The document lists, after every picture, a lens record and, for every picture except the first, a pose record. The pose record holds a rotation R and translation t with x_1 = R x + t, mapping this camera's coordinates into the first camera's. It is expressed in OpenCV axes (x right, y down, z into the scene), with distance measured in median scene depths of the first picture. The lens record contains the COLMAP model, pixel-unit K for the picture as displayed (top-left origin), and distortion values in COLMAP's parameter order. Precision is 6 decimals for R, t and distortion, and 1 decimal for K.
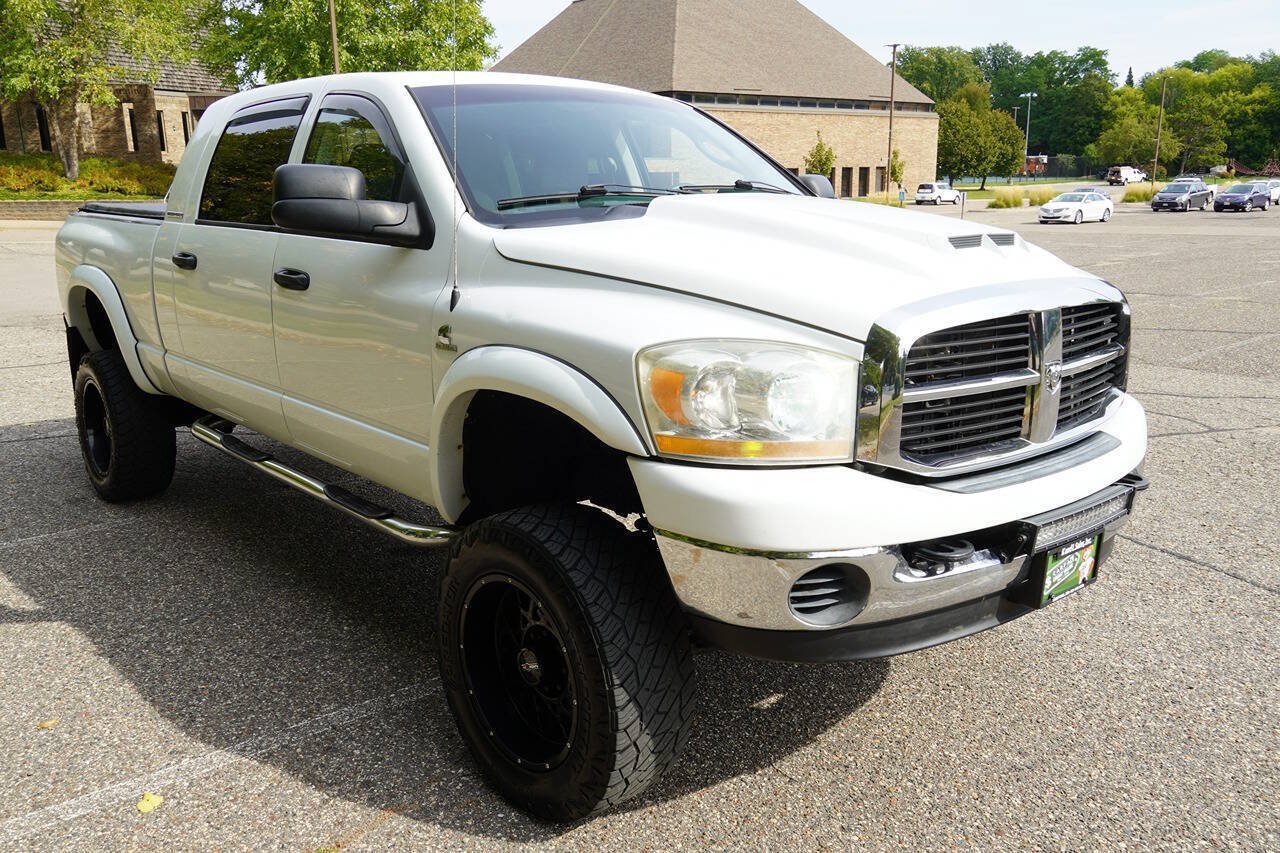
lens RADIAL K [[1046.6, 0, 646.7], [0, 1046.6, 427.5], [0, 0, 1]] dist [-0.017090, 0.048234]
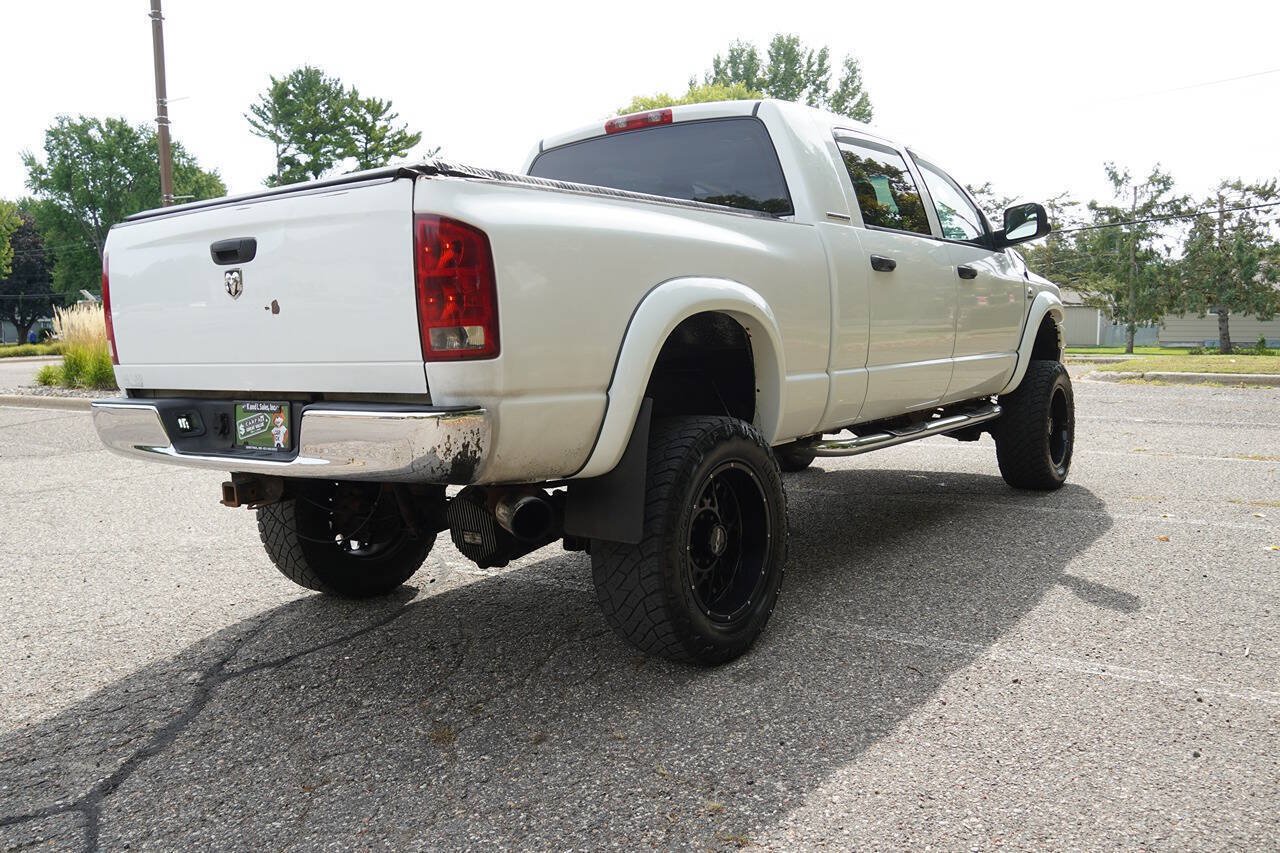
lens RADIAL K [[1046.6, 0, 625.2], [0, 1046.6, 429.2], [0, 0, 1]] dist [-0.017090, 0.048234]
pose [[-0.196934, -0.090783, 0.976205, -1.986556], [0.244097, 0.959809, 0.138501, -0.292269], [-0.949544, 0.265564, -0.166859, 2.053423]]
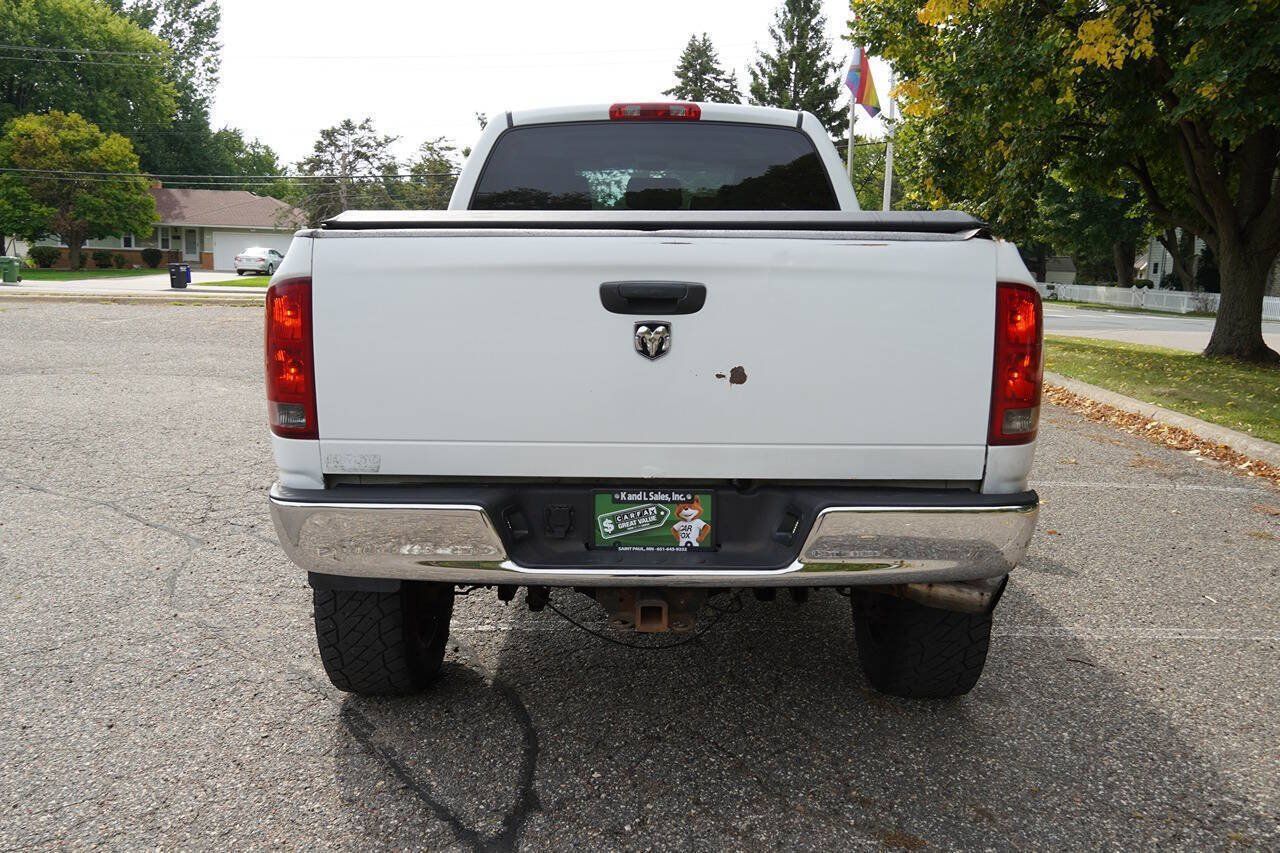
lens RADIAL K [[1046.6, 0, 635.2], [0, 1046.6, 431.2], [0, 0, 1]] dist [-0.017090, 0.048234]
pose [[-0.736753, -0.124600, 0.664583, -1.427937], [0.138894, 0.934026, 0.329095, -0.566933], [-0.661743, 0.334768, -0.670840, 2.738359]]
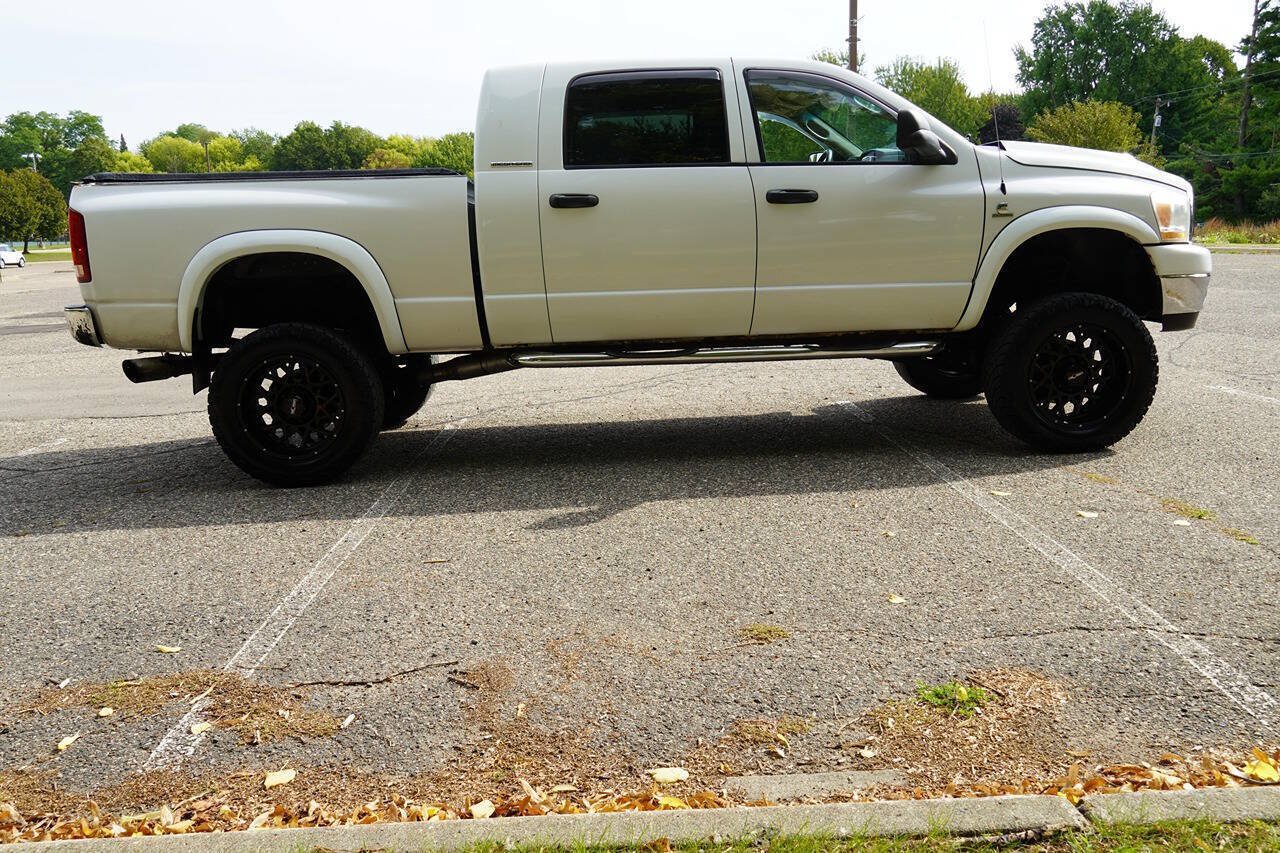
lens RADIAL K [[1046.6, 0, 632.4], [0, 1046.6, 424.2], [0, 0, 1]] dist [-0.017090, 0.048234]
pose [[0.639798, -0.153677, 0.753022, -1.842732], [0.201515, 0.979068, 0.028593, 0.086995], [-0.741654, 0.133452, 0.657374, 0.318913]]
